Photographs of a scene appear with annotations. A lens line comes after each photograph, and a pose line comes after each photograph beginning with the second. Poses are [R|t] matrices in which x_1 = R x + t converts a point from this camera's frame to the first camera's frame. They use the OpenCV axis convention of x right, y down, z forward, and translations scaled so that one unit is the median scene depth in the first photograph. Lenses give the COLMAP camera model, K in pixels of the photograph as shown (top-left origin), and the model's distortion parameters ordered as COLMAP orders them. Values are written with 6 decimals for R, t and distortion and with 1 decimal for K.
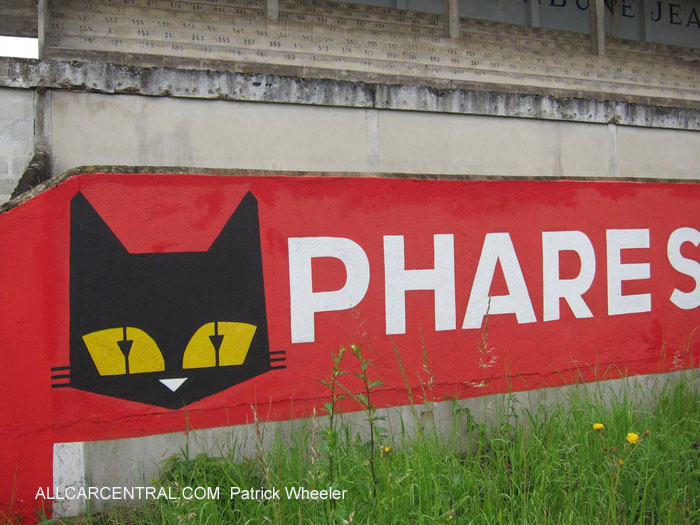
lens RADIAL K [[699.7, 0, 350.0], [0, 699.7, 262.5], [0, 0, 1]] dist [-0.052559, -0.022545]
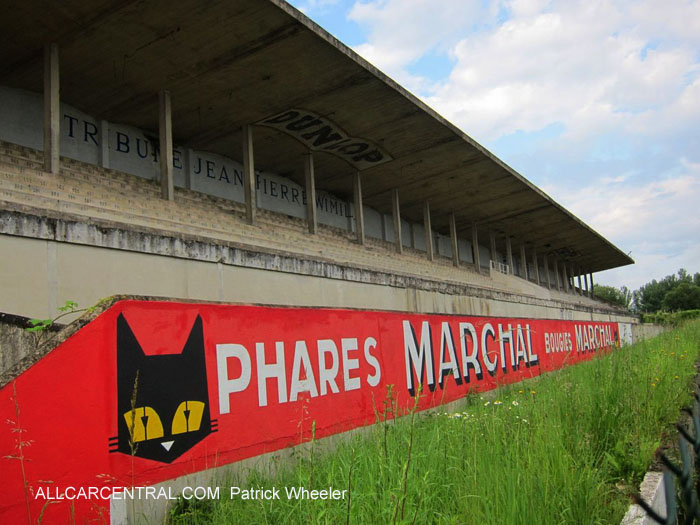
lens RADIAL K [[637.3, 0, 350.0], [0, 637.3, 262.5], [0, 0, 1]] dist [-0.006486, -0.005314]
pose [[0.791985, 0.060285, 0.607557, -0.227686], [0.052286, 0.984761, -0.165870, 0.011171], [-0.608298, 0.163133, 0.776763, -0.094444]]
